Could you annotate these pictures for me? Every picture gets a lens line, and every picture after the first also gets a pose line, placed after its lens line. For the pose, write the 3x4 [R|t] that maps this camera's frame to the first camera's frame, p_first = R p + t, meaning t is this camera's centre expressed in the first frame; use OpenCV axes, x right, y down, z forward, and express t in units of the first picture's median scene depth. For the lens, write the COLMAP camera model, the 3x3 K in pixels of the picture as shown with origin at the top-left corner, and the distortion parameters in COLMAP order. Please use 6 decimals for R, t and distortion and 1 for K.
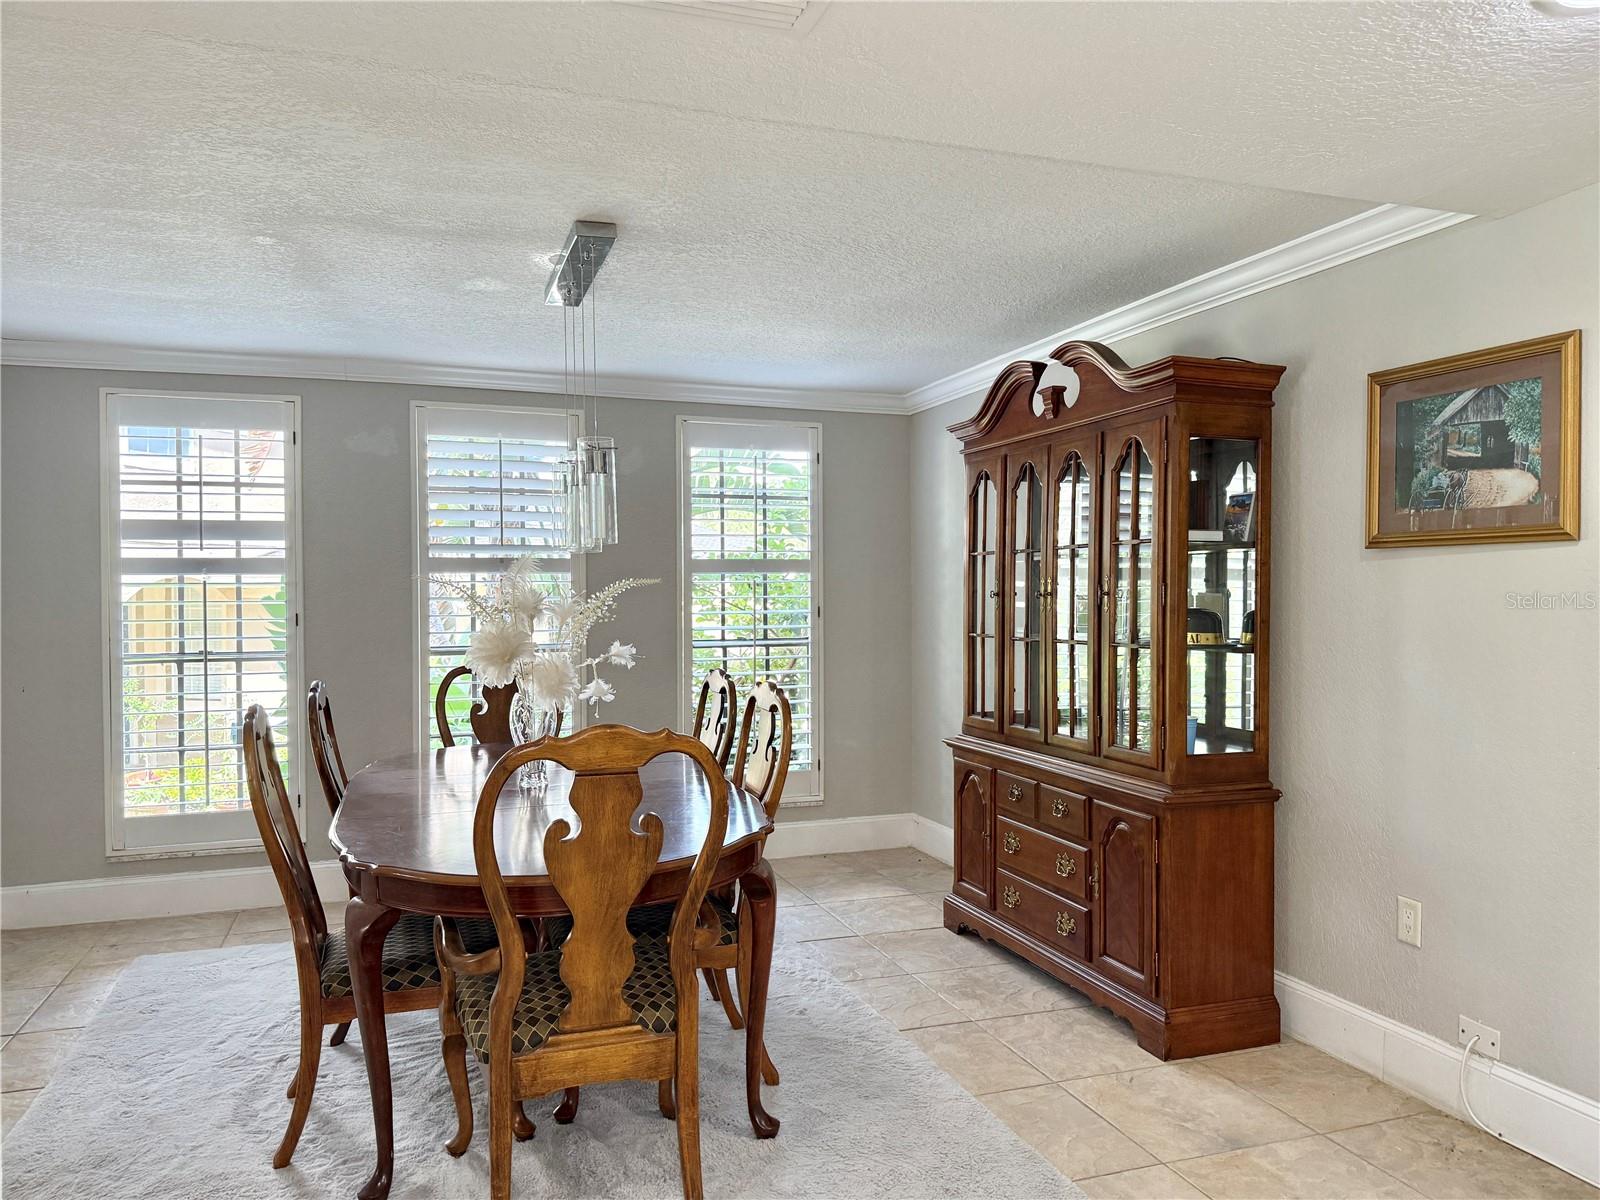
lens RADIAL K [[1127.8, 0, 793.5], [0, 1127.8, 604.4], [0, 0, 1]] dist [0.103236, -0.164020]
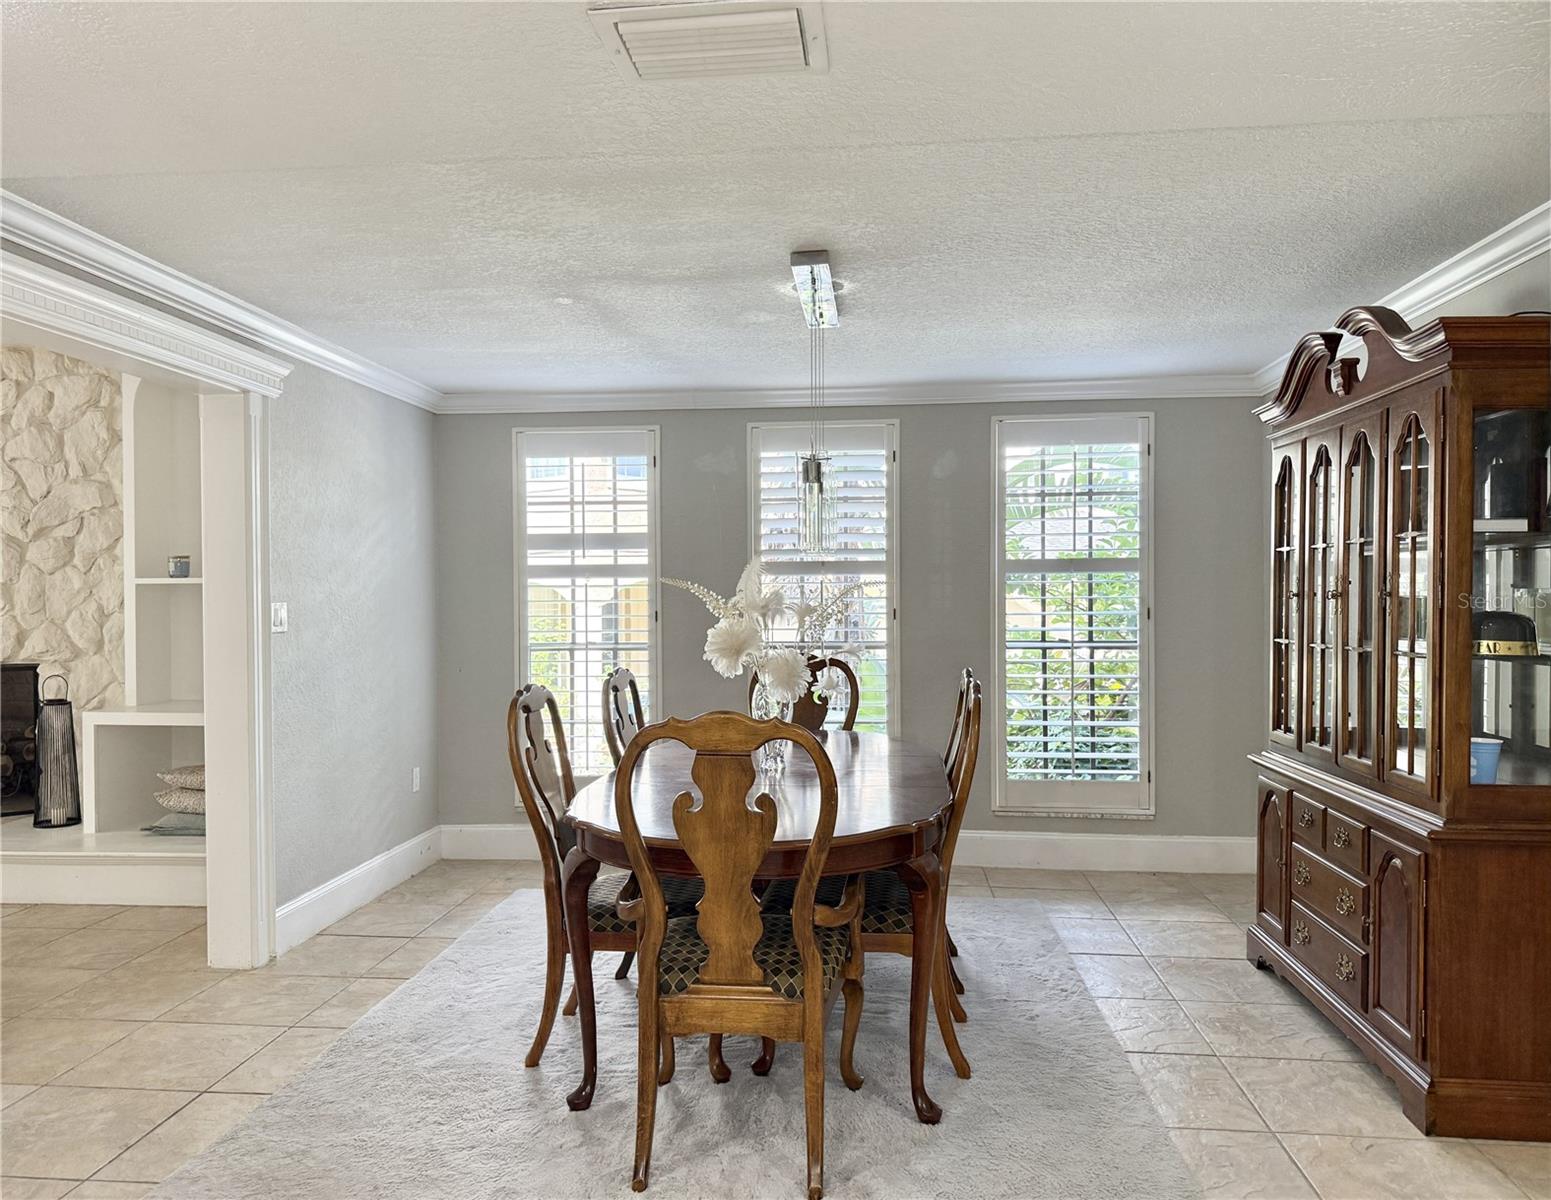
lens RADIAL K [[1130.1, 0, 764.6], [0, 1130.1, 604.8], [0, 0, 1]] dist [0.070614, -0.091848]
pose [[0.905821, 0.004351, -0.423637, 0.199684], [-0.004943, 0.999988, -0.000297, 0.001317], [0.423631, 0.002363, 0.905832, 0.004804]]
